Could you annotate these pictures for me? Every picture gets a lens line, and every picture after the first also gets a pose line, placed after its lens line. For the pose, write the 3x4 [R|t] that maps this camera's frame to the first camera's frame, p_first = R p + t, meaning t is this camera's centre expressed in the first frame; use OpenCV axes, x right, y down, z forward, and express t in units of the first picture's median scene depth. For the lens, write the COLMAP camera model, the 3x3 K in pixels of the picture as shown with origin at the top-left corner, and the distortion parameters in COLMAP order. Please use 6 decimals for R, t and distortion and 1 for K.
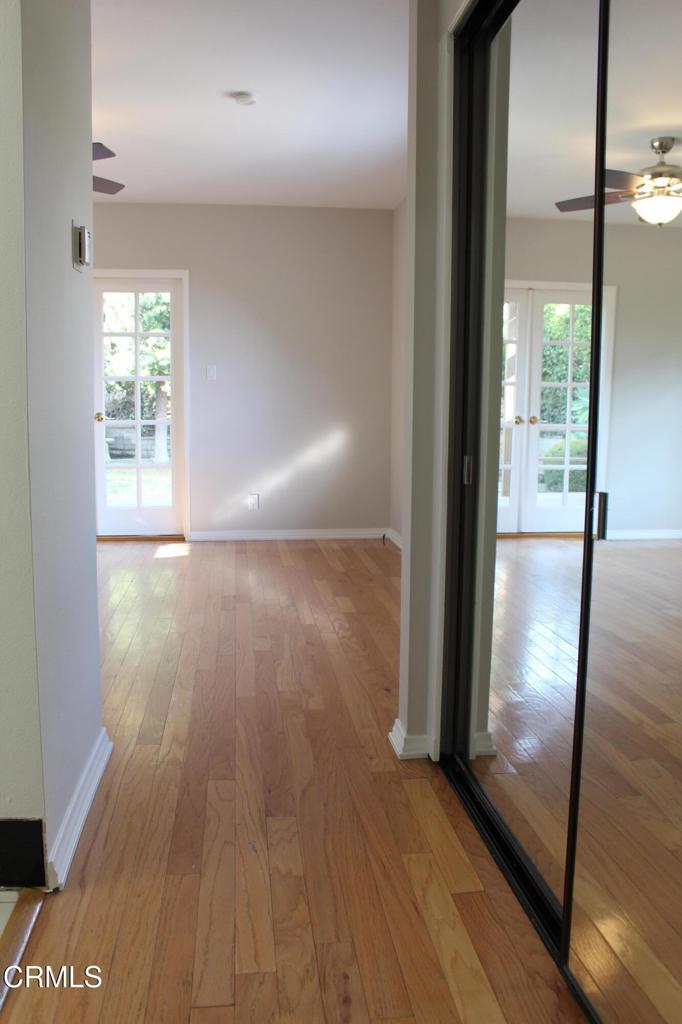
lens RADIAL K [[879.7, 0, 339.7], [0, 879.7, 509.4], [0, 0, 1]] dist [-0.010824, -0.000399]
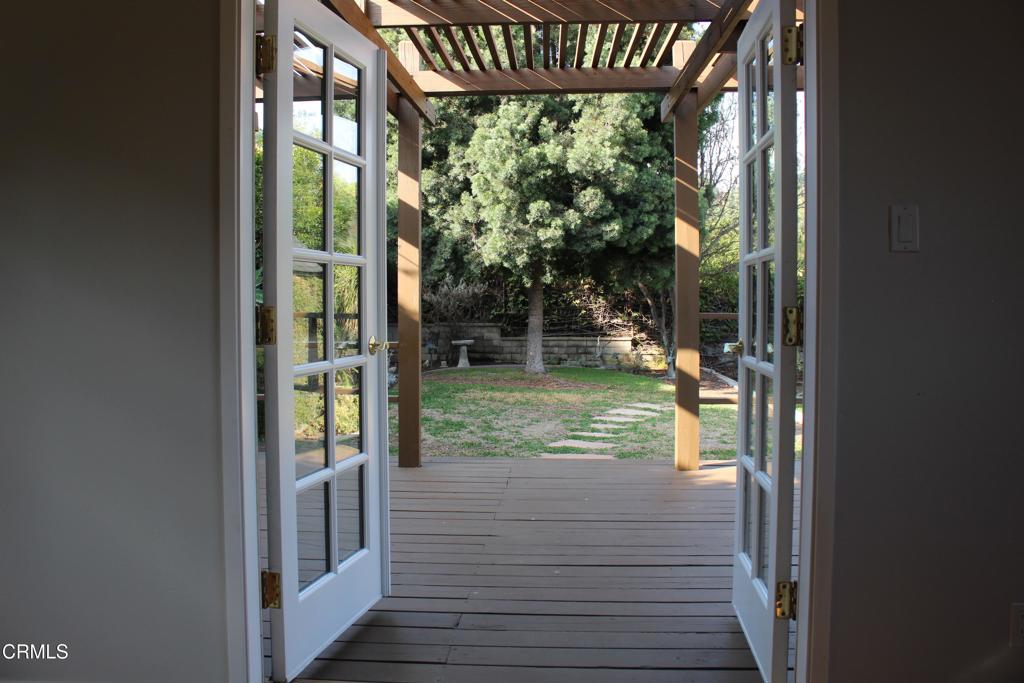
lens RADIAL K [[879.7, 0, 513.0], [0, 879.7, 341.7], [0, 0, 1]] dist [-0.010824, -0.000399]
pose [[0.982274, -0.004373, -0.187401, -0.089190], [-0.007565, 0.997989, -0.062939, -0.037258], [0.187299, 0.063241, 0.980265, 0.266056]]
